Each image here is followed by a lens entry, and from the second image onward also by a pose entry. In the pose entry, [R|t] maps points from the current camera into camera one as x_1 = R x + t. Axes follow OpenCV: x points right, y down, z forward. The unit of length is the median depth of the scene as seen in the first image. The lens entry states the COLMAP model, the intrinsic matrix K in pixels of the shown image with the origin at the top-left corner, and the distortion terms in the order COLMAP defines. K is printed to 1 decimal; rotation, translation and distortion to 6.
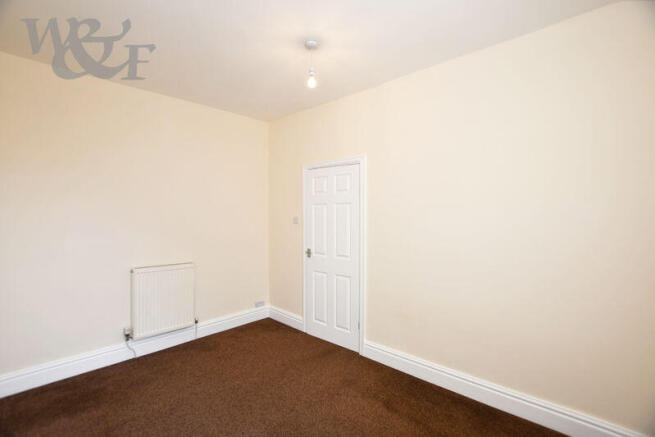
lens RADIAL K [[287.2, 0, 323.7], [0, 287.2, 217.7], [0, 0, 1]] dist [-0.037259, 0.005873]
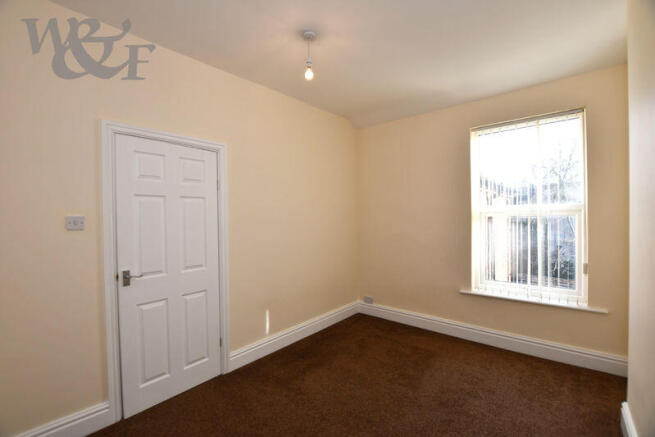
lens RADIAL K [[287.2, 0, 323.7], [0, 287.2, 217.7], [0, 0, 1]] dist [-0.037259, 0.005873]
pose [[-0.026077, -0.011346, 0.999596, -0.716894], [0.024523, 0.999627, 0.011986, 0.003515], [-0.999359, 0.024825, -0.025789, 0.694623]]
